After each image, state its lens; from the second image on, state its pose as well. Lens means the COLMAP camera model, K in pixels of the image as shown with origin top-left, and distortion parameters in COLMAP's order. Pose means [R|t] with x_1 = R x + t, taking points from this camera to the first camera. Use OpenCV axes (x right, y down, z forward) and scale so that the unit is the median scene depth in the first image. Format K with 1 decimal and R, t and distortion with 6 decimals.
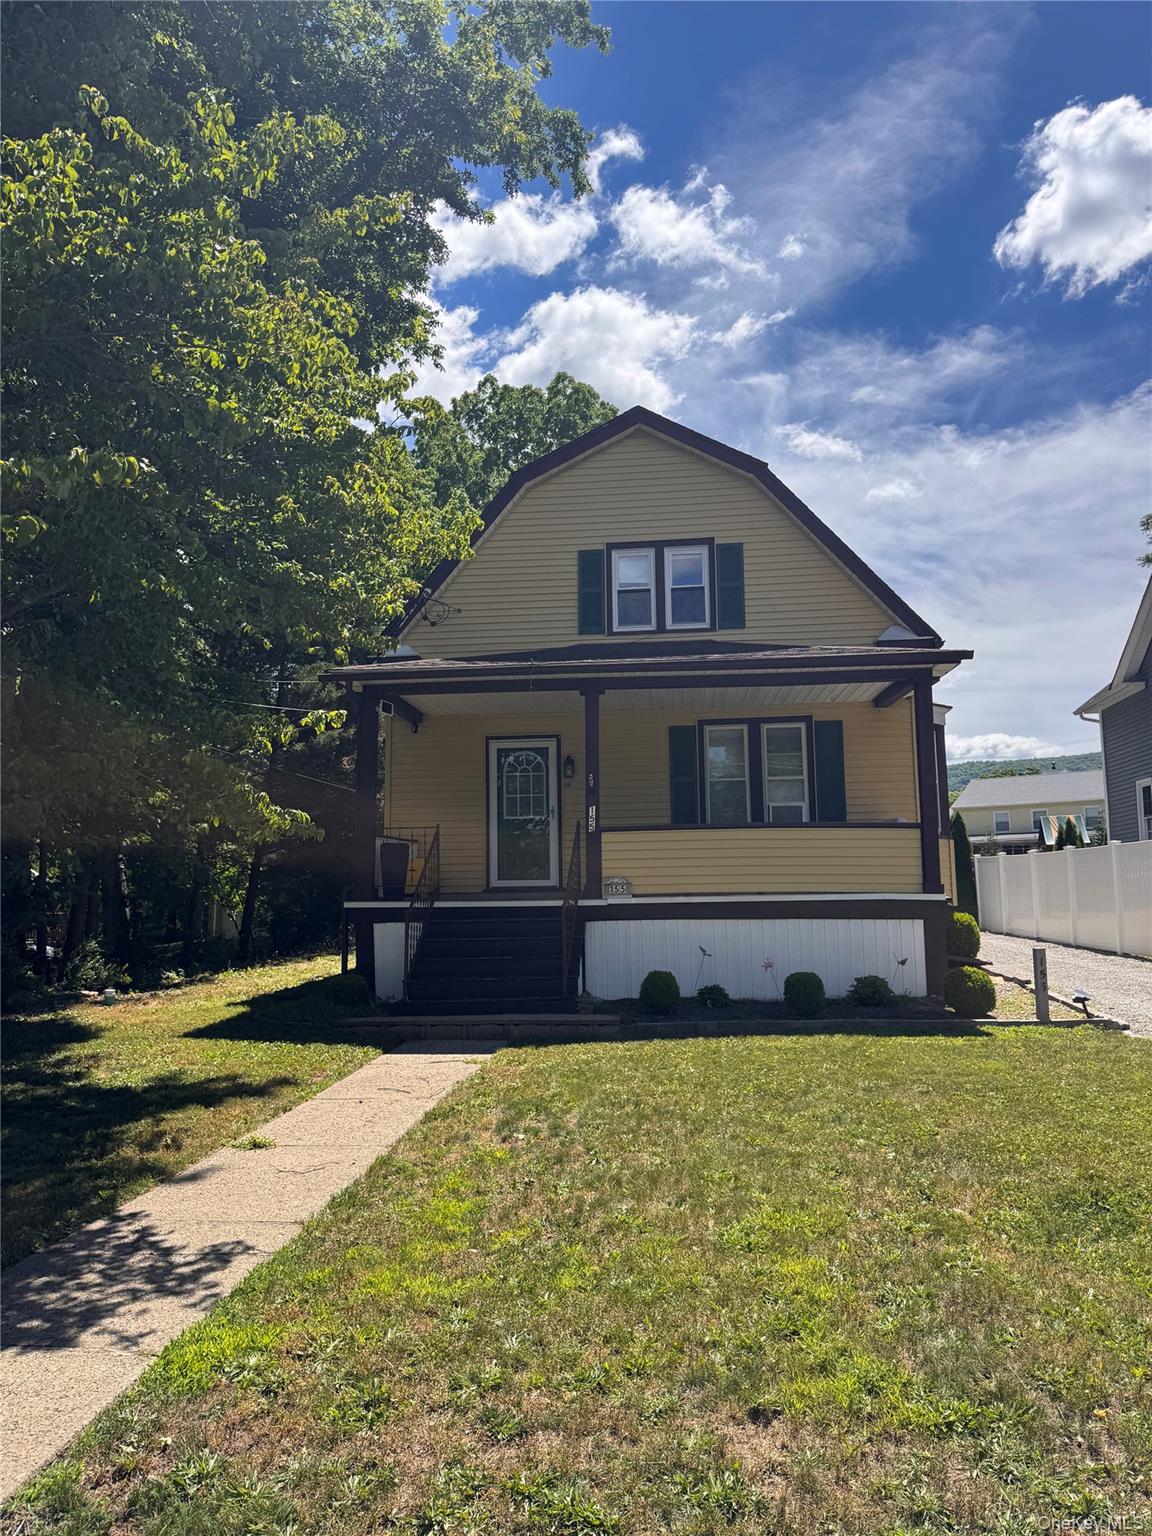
lens RADIAL K [[1095.4, 0, 573.0], [0, 1095.4, 761.8], [0, 0, 1]] dist [0.058330, -0.054482]
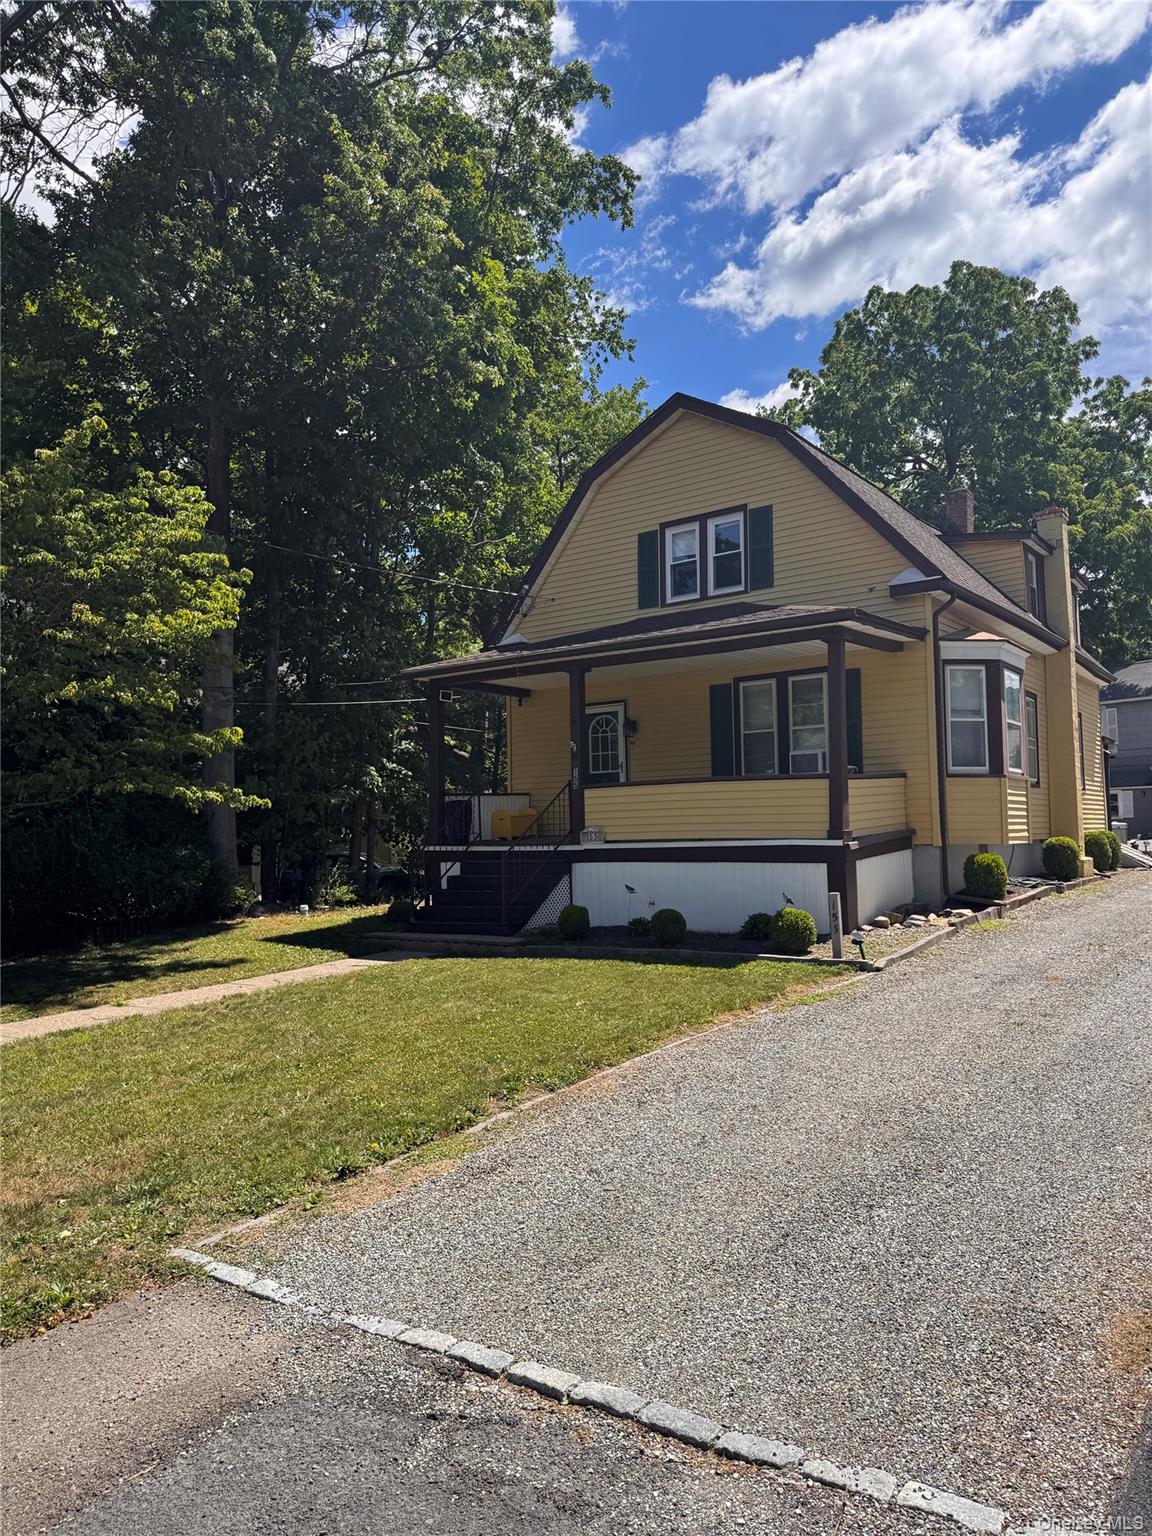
lens RADIAL K [[1095.4, 0, 568.2], [0, 1095.4, 770.2], [0, 0, 1]] dist [0.058330, -0.054482]
pose [[0.865837, -0.037389, -0.498927, 0.512800], [0.075534, 0.995543, 0.056477, -0.020609], [0.494592, -0.086586, 0.864802, -0.032754]]
